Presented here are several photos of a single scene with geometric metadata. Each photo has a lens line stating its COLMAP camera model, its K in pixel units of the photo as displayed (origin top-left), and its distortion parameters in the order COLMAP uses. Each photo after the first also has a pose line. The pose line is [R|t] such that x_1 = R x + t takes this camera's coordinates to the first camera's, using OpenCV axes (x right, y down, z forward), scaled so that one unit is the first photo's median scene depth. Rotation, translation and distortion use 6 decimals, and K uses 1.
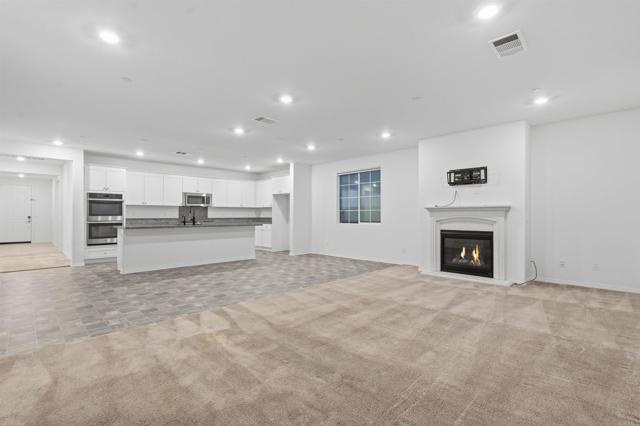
lens RADIAL K [[286.5, 0, 327.9], [0, 286.5, 221.1], [0, 0, 1]] dist [0.000681, 0.000147]
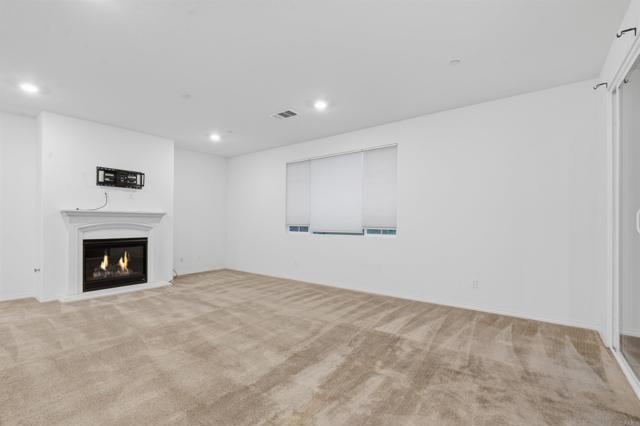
lens RADIAL K [[286.5, 0, 327.9], [0, 286.5, 221.1], [0, 0, 1]] dist [0.000681, 0.000147]
pose [[-0.127983, -0.004979, 0.991764, -0.494134], [0.005629, 0.999968, 0.005747, -0.022095], [-0.991760, 0.006318, -0.127951, 0.463144]]
